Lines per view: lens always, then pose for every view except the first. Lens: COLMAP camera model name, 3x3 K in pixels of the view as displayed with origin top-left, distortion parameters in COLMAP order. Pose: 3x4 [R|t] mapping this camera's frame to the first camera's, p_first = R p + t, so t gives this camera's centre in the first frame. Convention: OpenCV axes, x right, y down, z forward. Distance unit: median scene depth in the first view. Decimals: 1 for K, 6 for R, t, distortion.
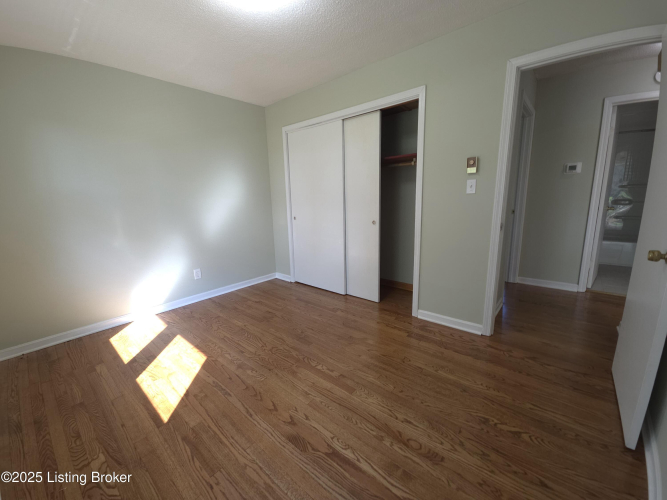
lens RADIAL K [[270.0, 0, 333.5], [0, 270.0, 250.0], [0, 0, 1]] dist [0.000752, -0.000451]
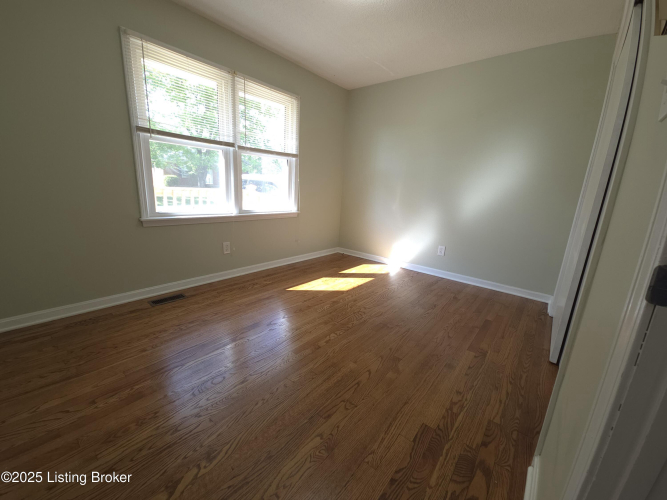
lens RADIAL K [[270.0, 0, 333.5], [0, 270.0, 250.0], [0, 0, 1]] dist [0.000752, -0.000451]
pose [[0.026804, 0.256755, -0.966105, 0.788866], [-0.250303, 0.937389, 0.242179, -0.101193], [0.967797, 0.235327, 0.089392, 0.786770]]
